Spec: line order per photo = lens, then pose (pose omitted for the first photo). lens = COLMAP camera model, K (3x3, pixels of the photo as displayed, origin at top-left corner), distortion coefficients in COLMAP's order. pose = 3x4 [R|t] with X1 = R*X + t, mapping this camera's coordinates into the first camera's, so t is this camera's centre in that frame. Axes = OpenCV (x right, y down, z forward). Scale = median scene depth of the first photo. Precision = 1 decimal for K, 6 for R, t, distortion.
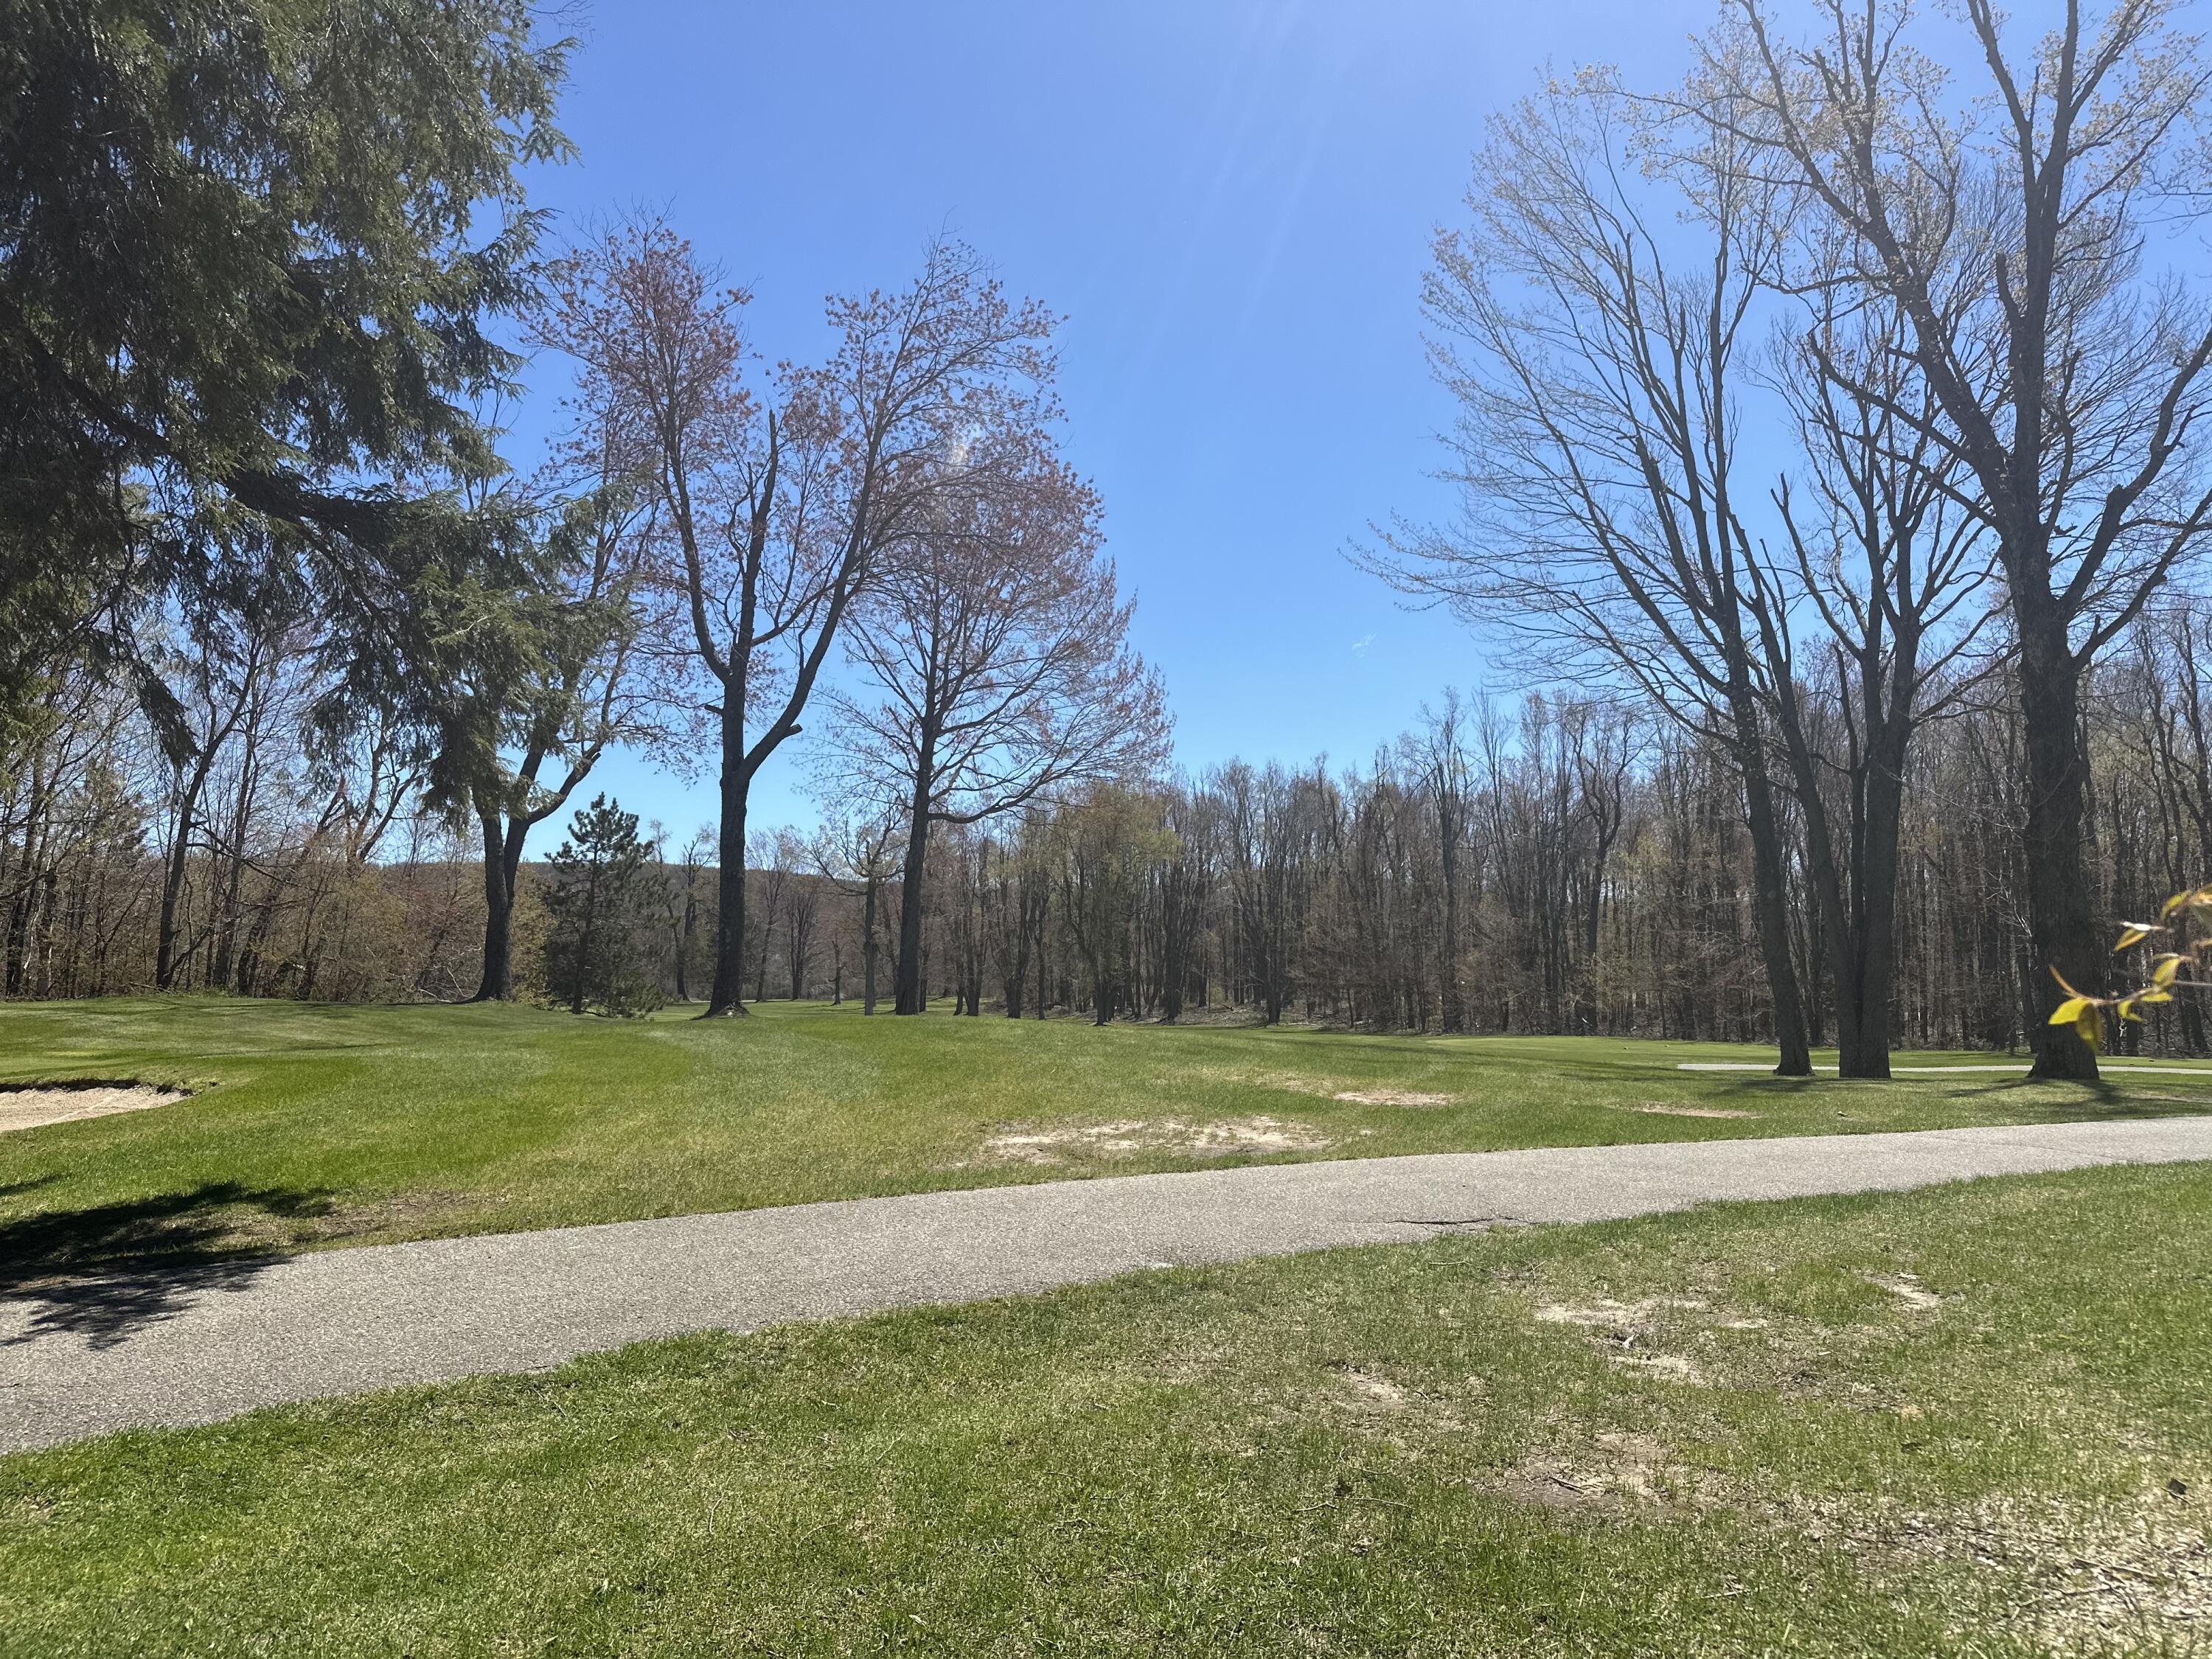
lens RADIAL K [[1548.0, 0, 1106.0], [0, 1548.0, 829.5], [0, 0, 1]] dist [0.051239, 0.001002]
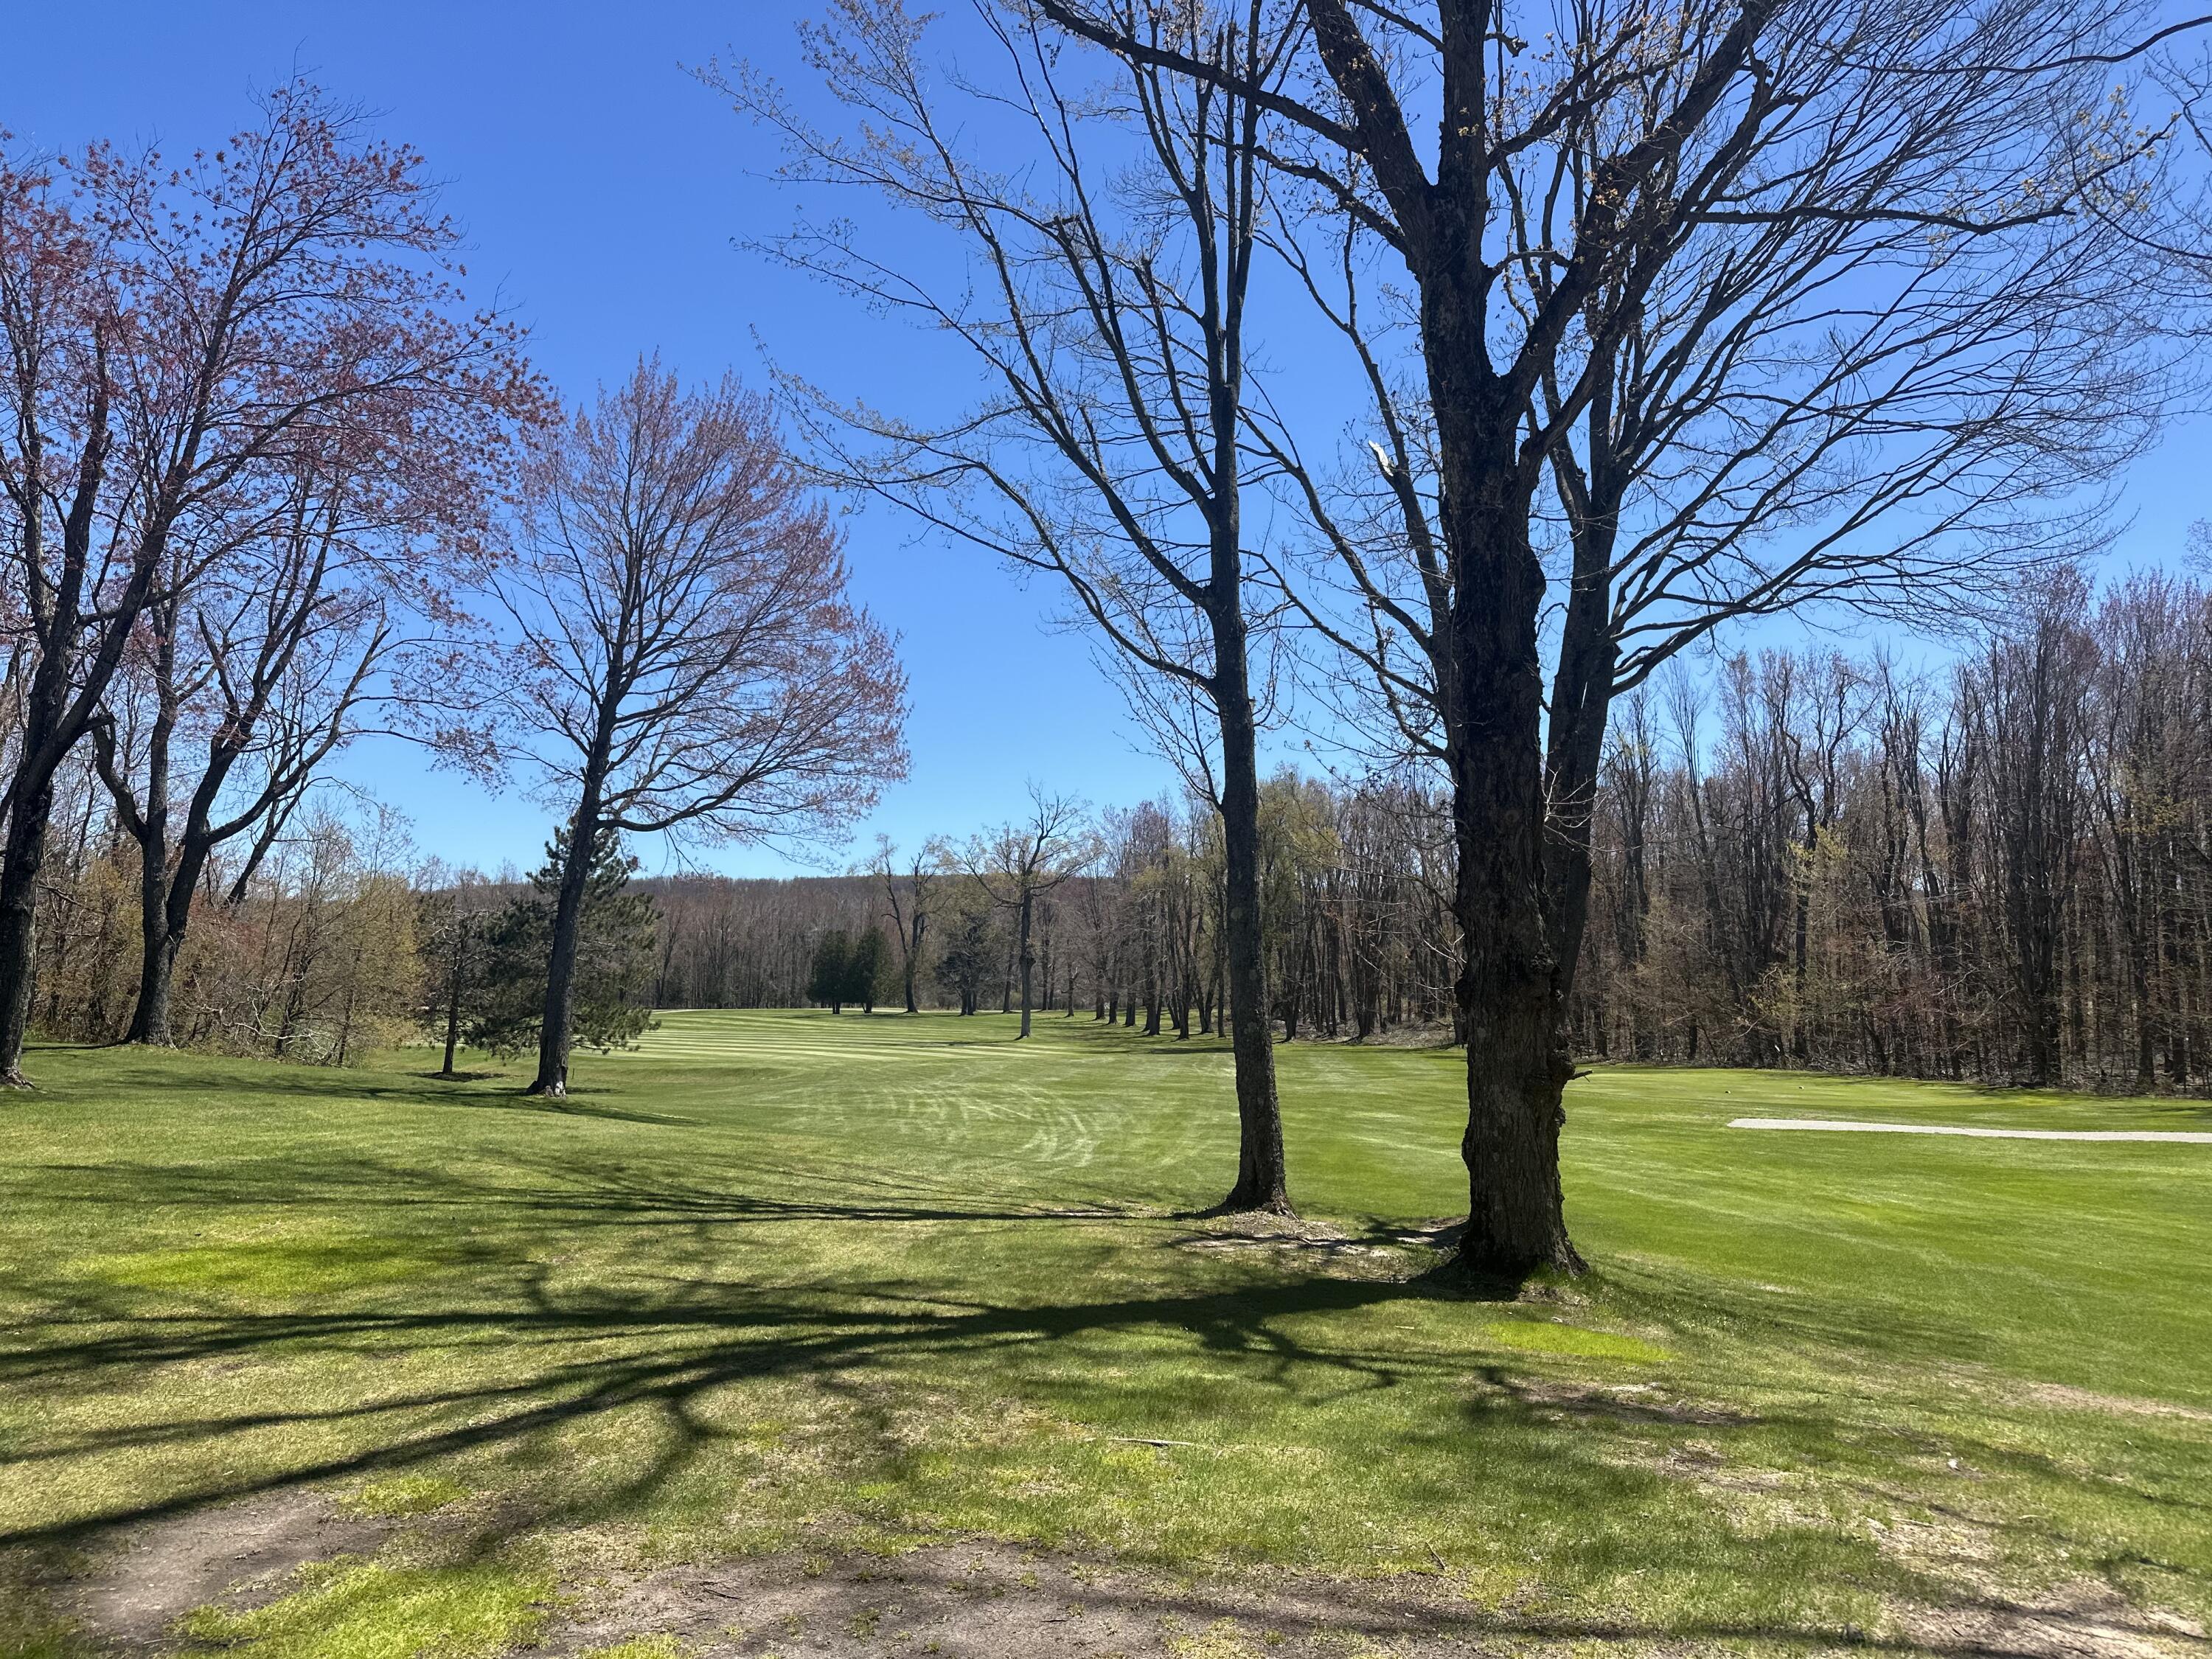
lens RADIAL K [[1558.5, 0, 1106.0], [0, 1558.5, 829.5], [0, 0, 1]] dist [0.036328, -0.043213]
pose [[0.973306, -0.025248, -0.228119, 0.301267], [0.024576, 0.999681, -0.005786, 0.005230], [0.228192, 0.000025, 0.973616, 0.219449]]
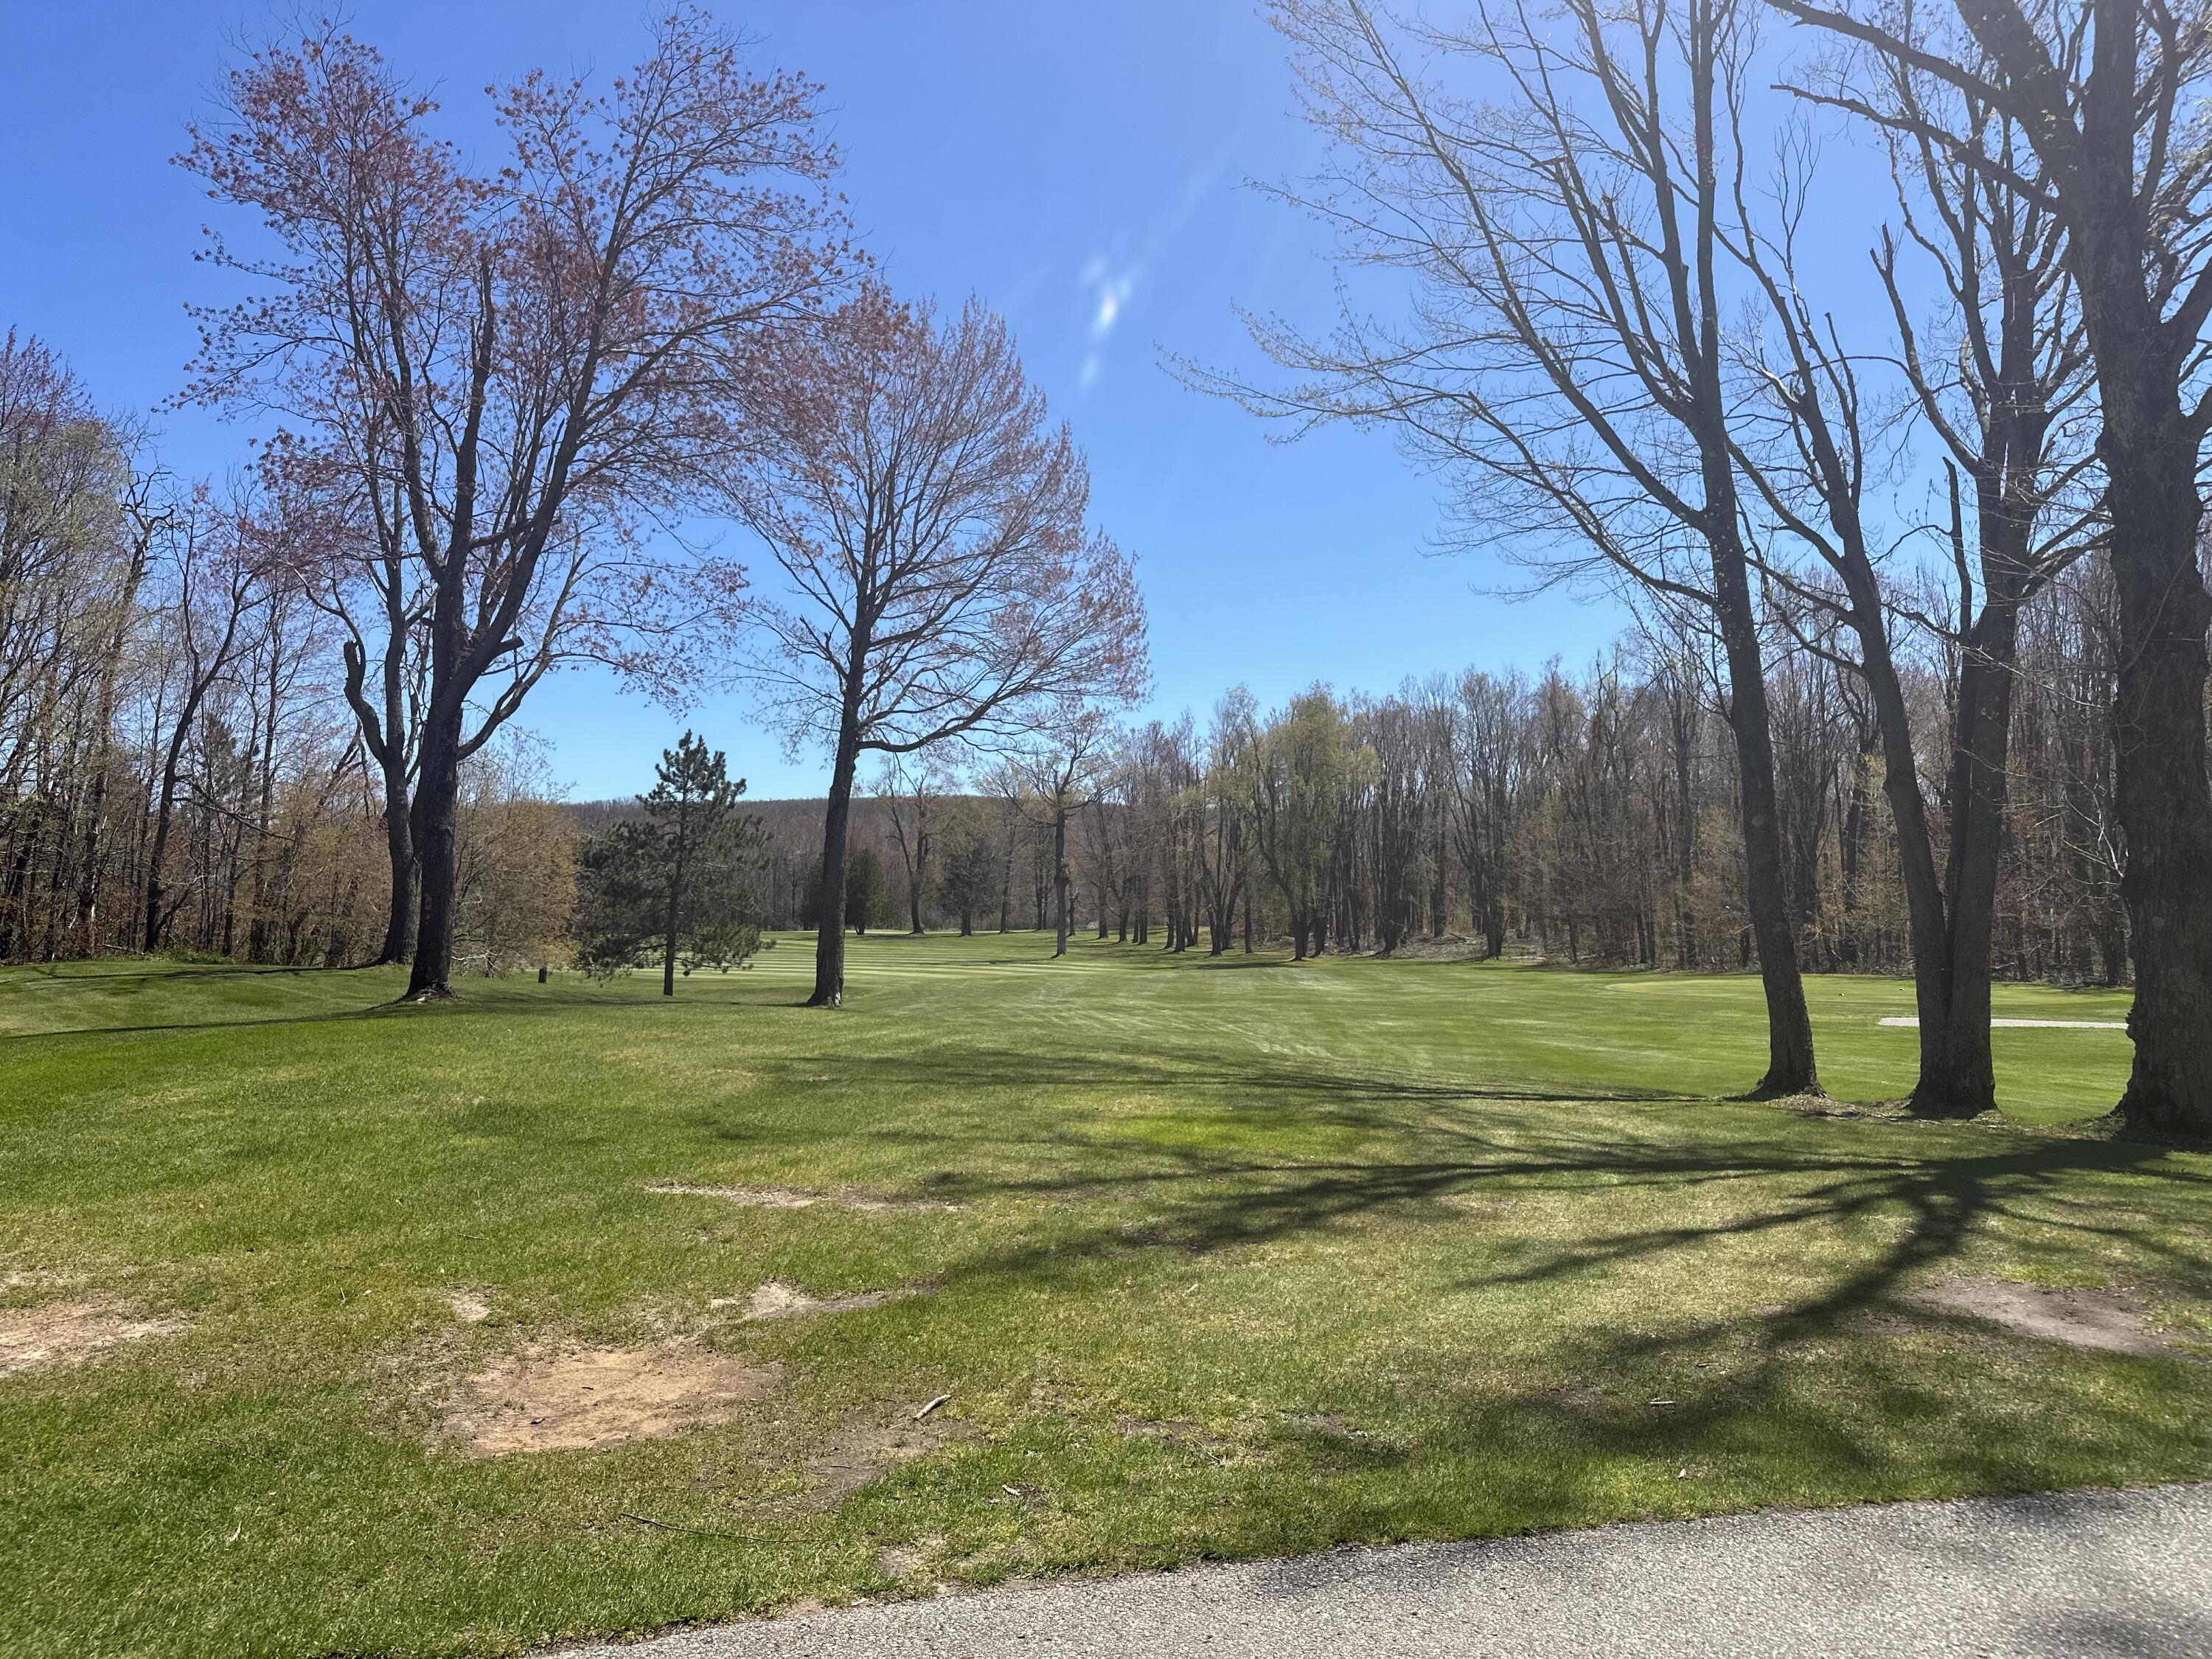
lens RADIAL K [[1558.5, 0, 1106.0], [0, 1558.5, 829.5], [0, 0, 1]] dist [0.036328, -0.043213]
pose [[0.980769, -0.023297, -0.193777, 0.162959], [0.032800, 0.998404, 0.045975, 0.002553], [0.192396, -0.051447, 0.979968, 0.162999]]
